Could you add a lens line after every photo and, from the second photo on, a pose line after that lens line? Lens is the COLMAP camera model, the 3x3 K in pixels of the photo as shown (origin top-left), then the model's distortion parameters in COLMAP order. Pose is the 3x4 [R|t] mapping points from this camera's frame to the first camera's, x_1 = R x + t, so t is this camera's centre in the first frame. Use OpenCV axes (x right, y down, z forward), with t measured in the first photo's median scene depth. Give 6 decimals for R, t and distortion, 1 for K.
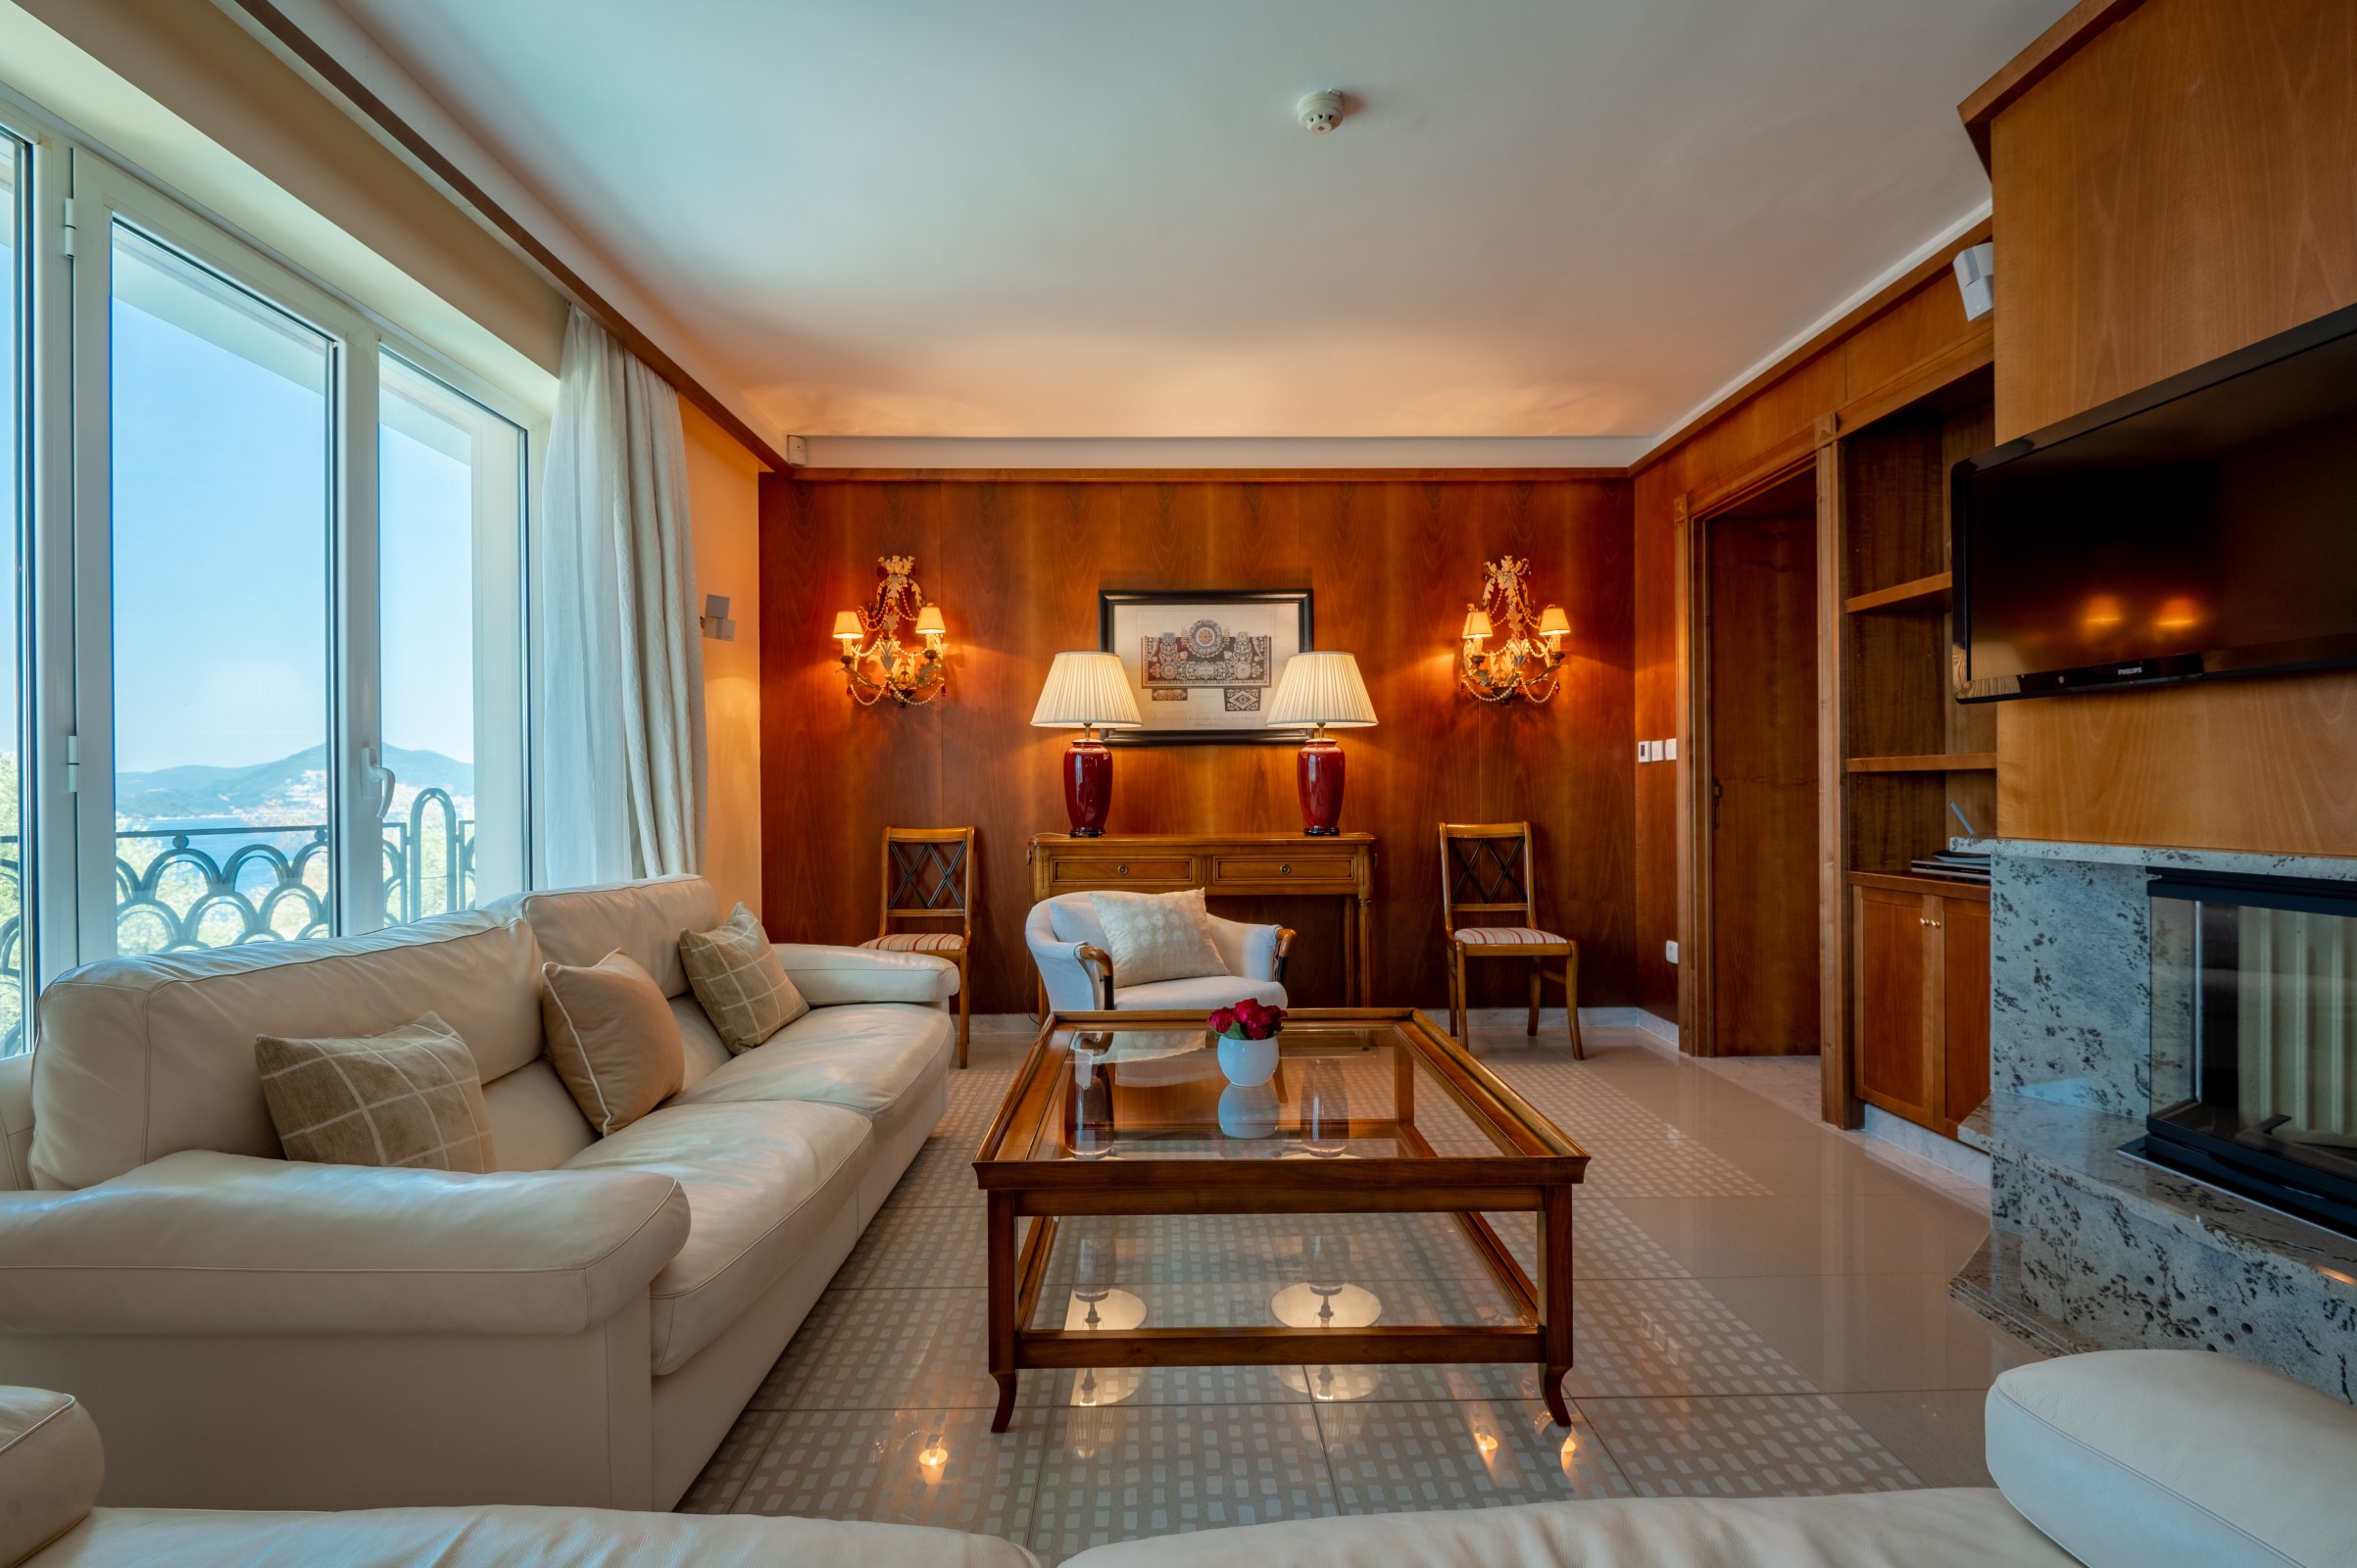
lens RADIAL K [[1065.3, 0, 1183.2], [0, 1065.3, 795.3], [0, 0, 1]] dist [0.010992, -0.015698]
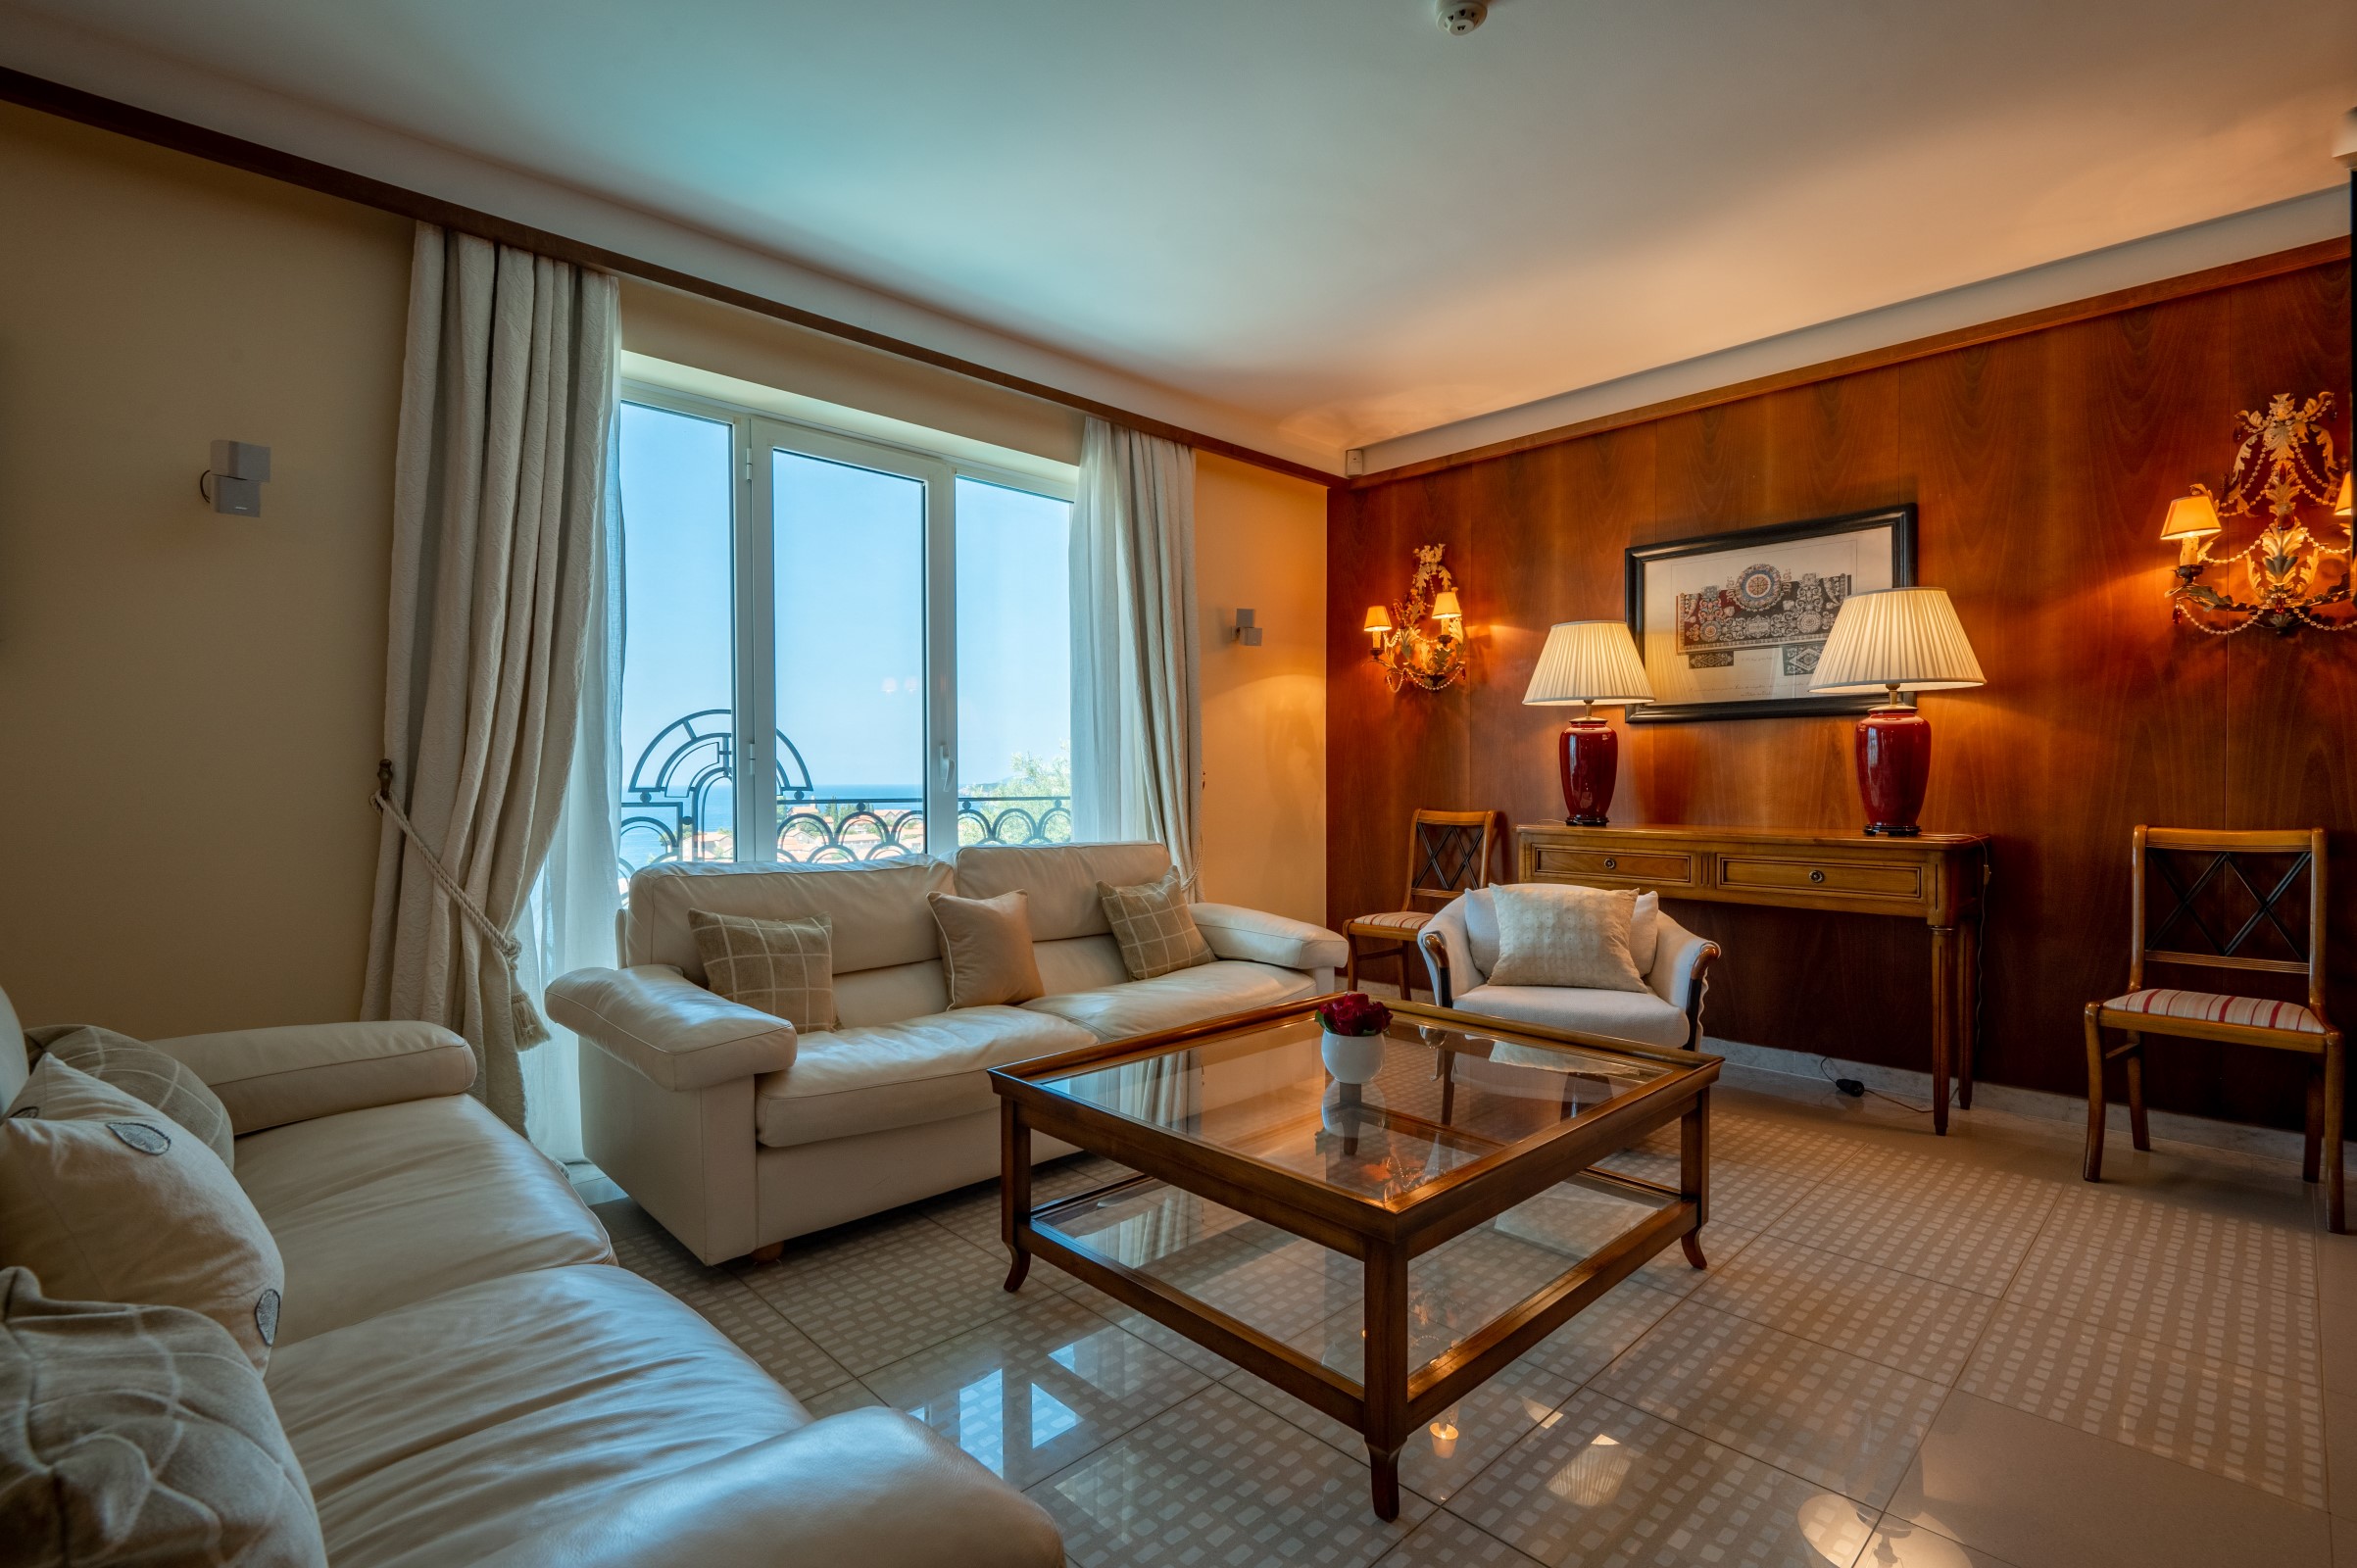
lens RADIAL K [[1067.4, 0, 1146.7], [0, 1067.4, 784.8], [0, 0, 1]] dist [0.013855, -0.015646]
pose [[0.675562, 0.010451, -0.737229, 0.311076], [-0.005068, 0.999942, 0.009531, -0.002186], [0.737286, -0.002703, 0.675575, 0.103446]]
